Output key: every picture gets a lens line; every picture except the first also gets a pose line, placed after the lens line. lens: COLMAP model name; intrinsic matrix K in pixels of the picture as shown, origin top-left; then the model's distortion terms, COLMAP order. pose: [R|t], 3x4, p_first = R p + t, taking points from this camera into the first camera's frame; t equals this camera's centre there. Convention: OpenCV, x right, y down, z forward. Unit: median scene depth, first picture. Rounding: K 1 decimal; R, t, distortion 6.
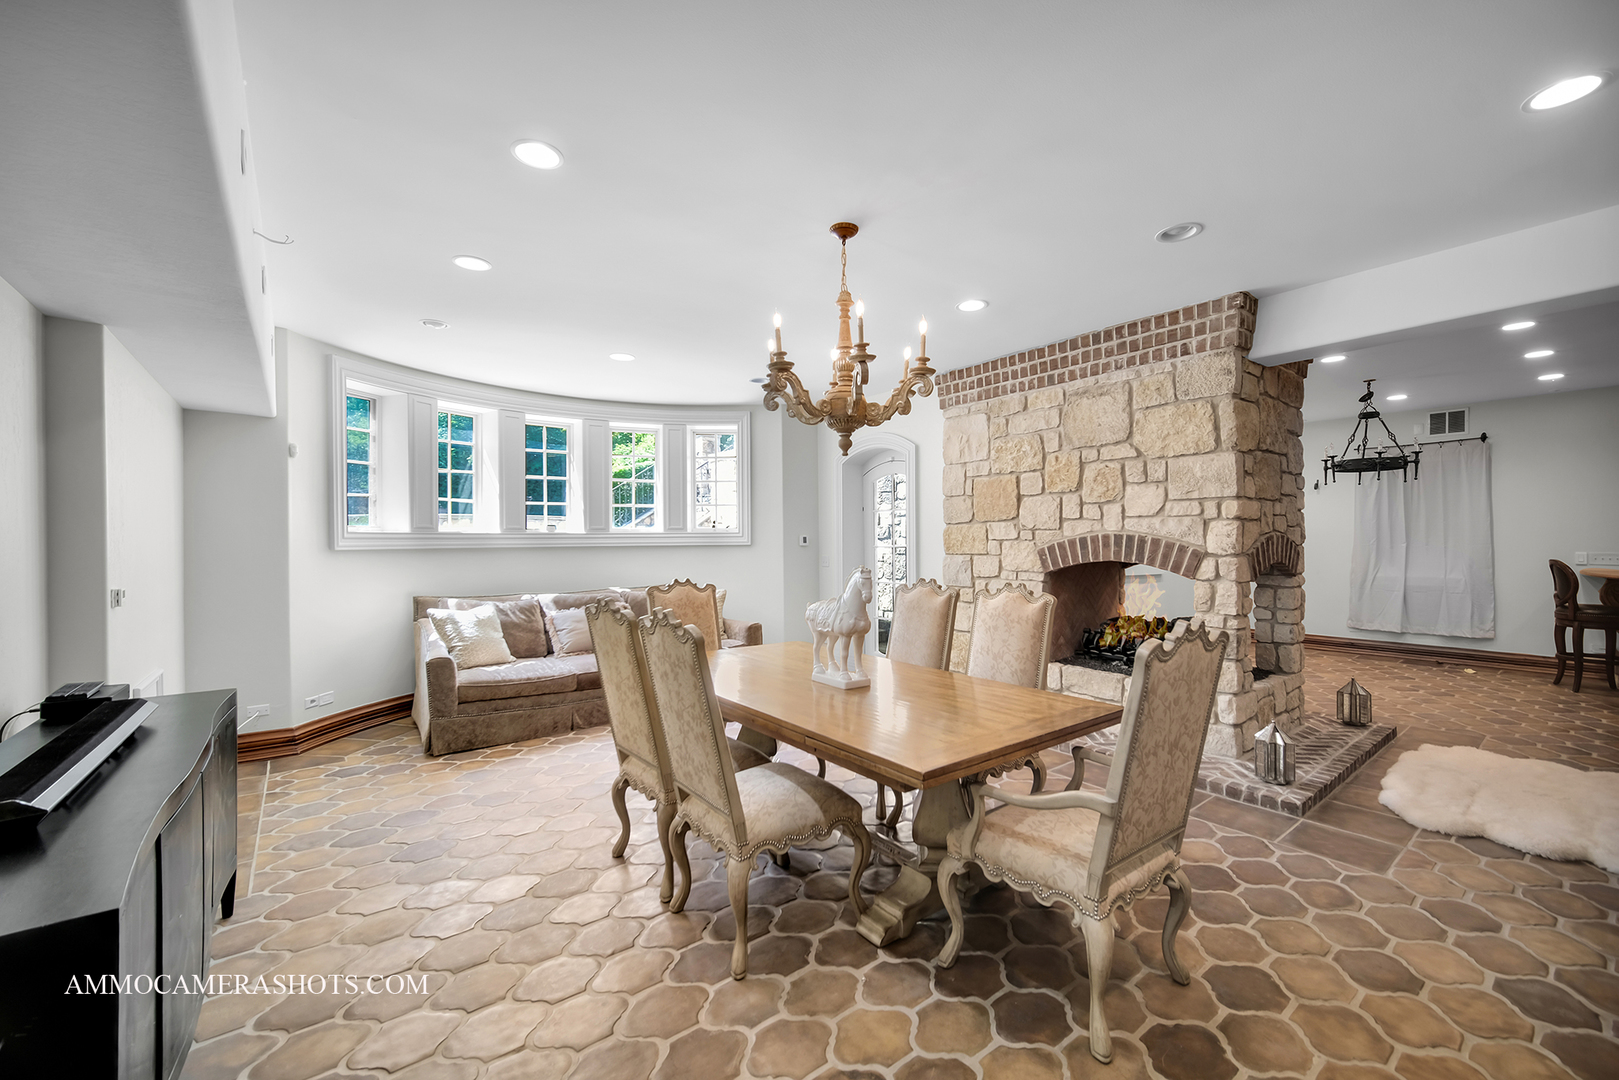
lens RADIAL K [[648.8, 0, 812.9], [0, 648.8, 544.5], [0, 0, 1]] dist [0.001263, -0.000156]
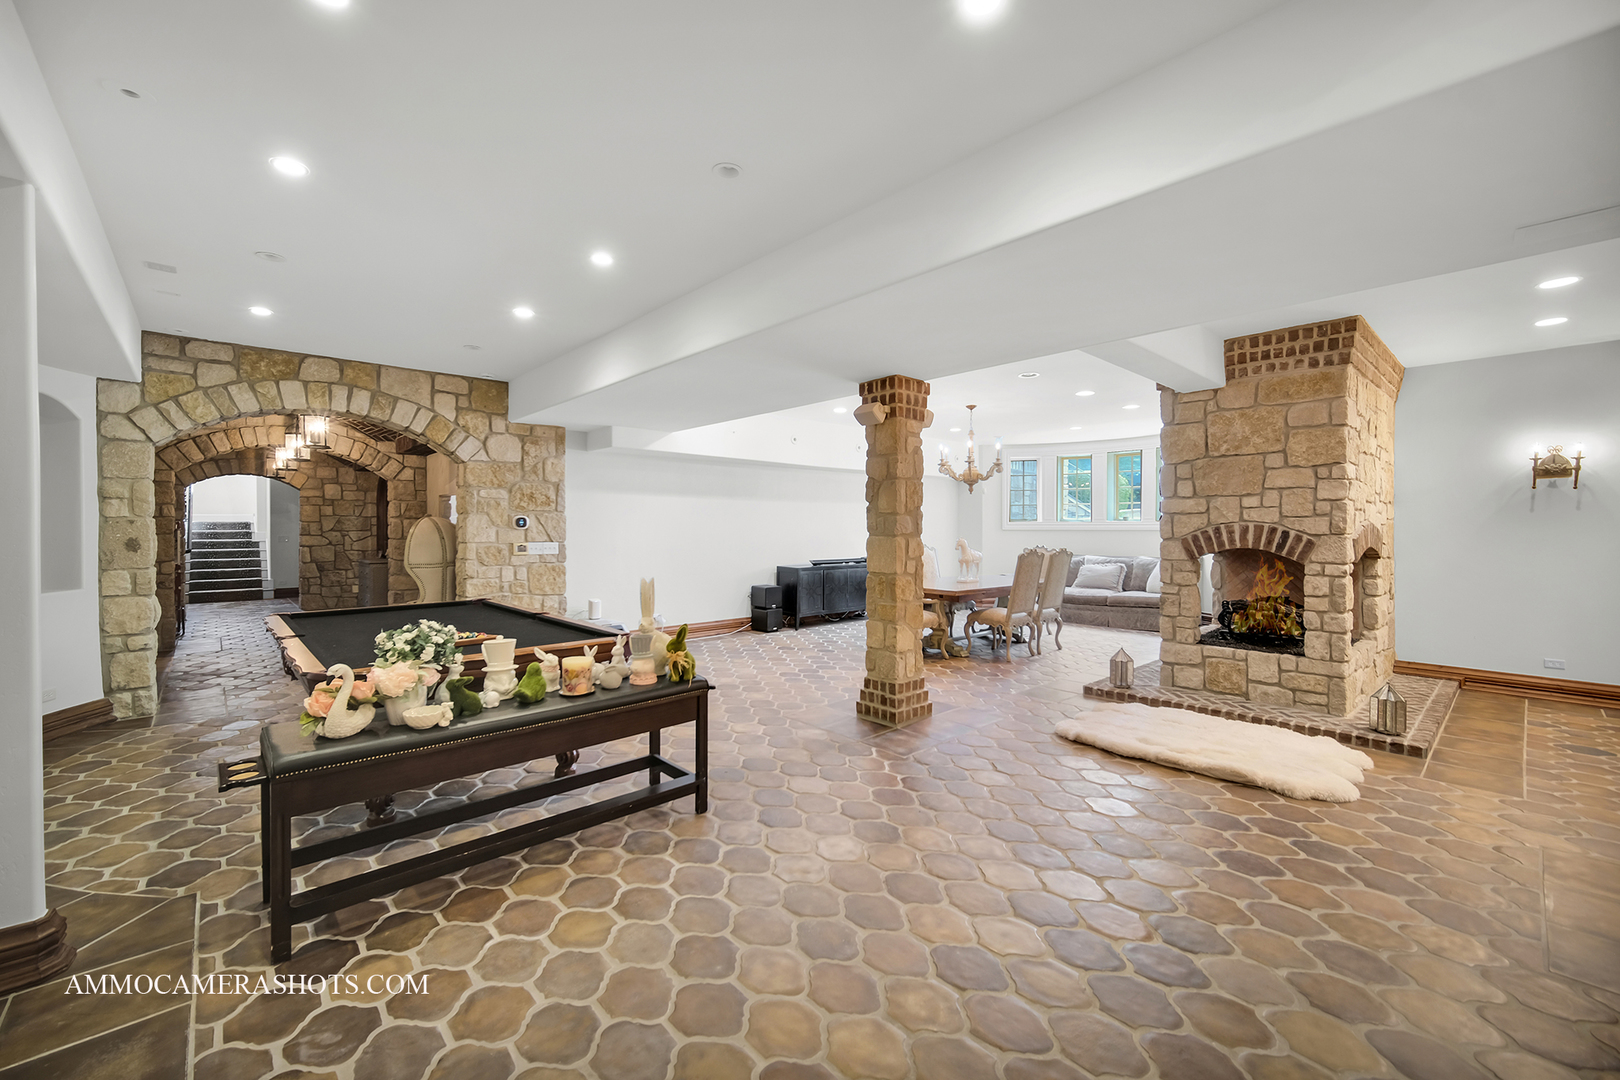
lens RADIAL K [[649.2, 0, 819.3], [0, 649.2, 533.2], [0, 0, 1]] dist [0.001263, -0.000156]
pose [[0.085597, 0.015778, -0.996205, 1.624285], [-0.006083, 0.999864, 0.015313, -0.012240], [0.996311, 0.004749, 0.085681, 0.114744]]
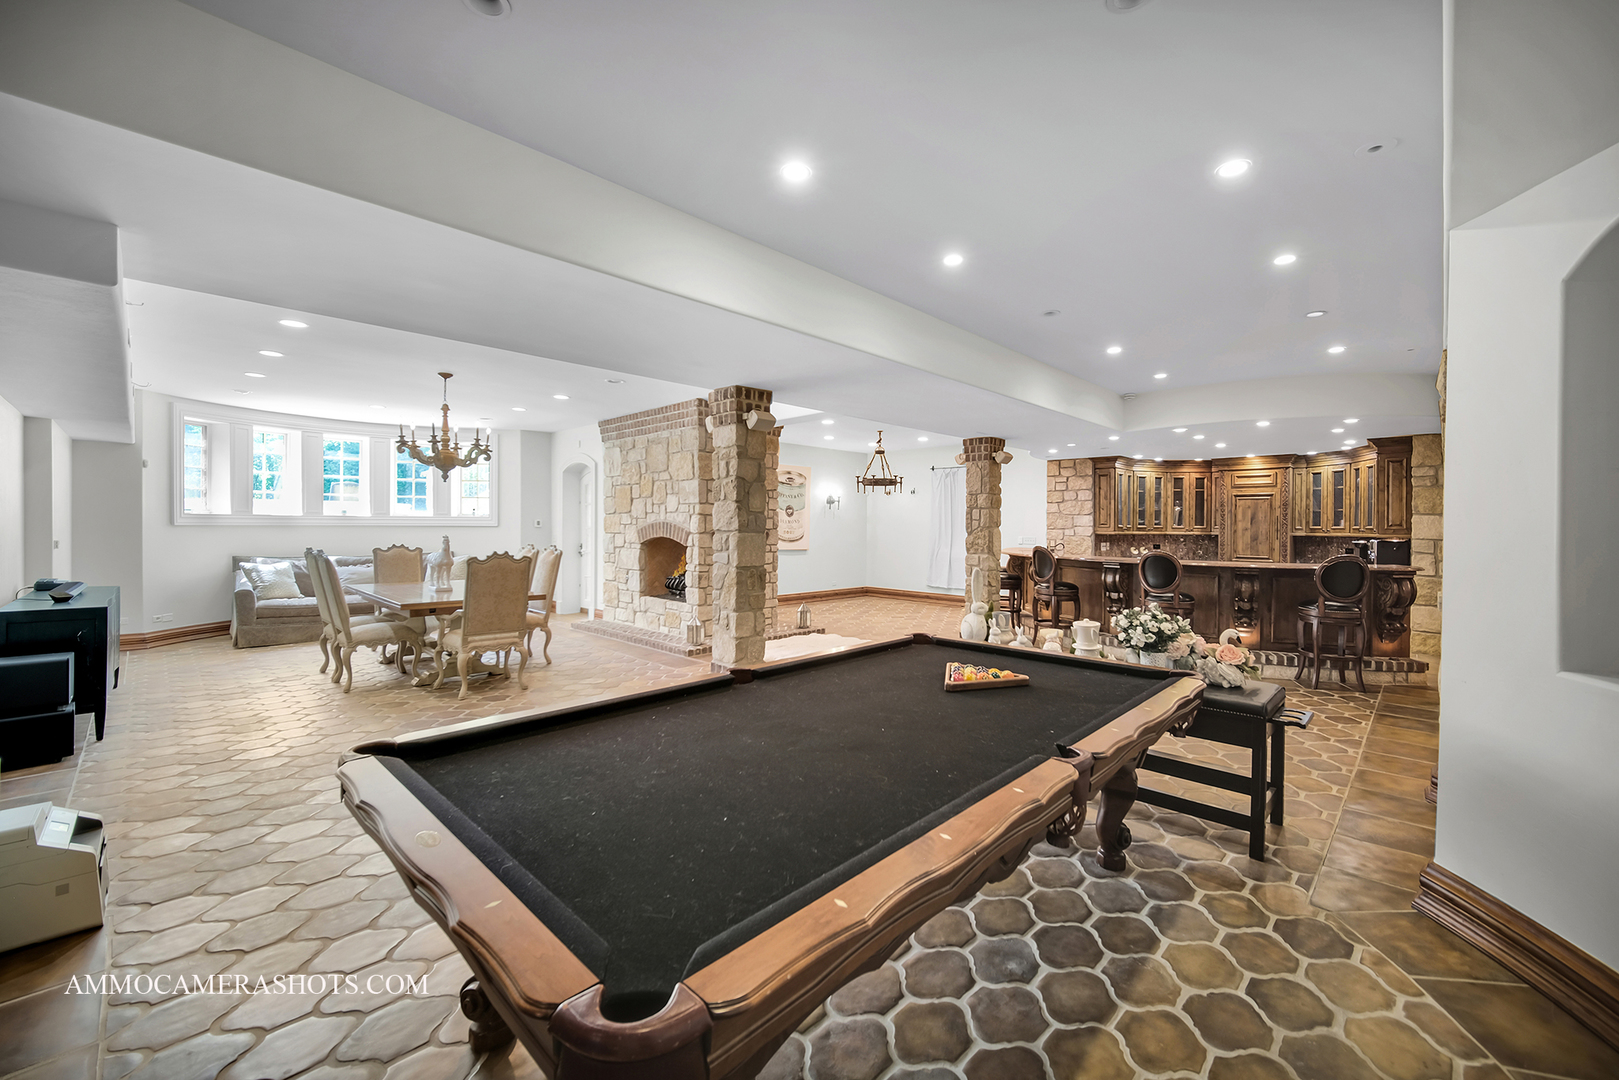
lens RADIAL K [[648.8, 0, 816.8], [0, 648.8, 532.7], [0, 0, 1]] dist [0.001263, -0.000156]
pose [[0.990765, 0.012034, 0.135054, 0.608864], [-0.012734, 0.999910, 0.004322, 0.000737], [-0.134990, -0.006002, 0.990829, -0.789758]]
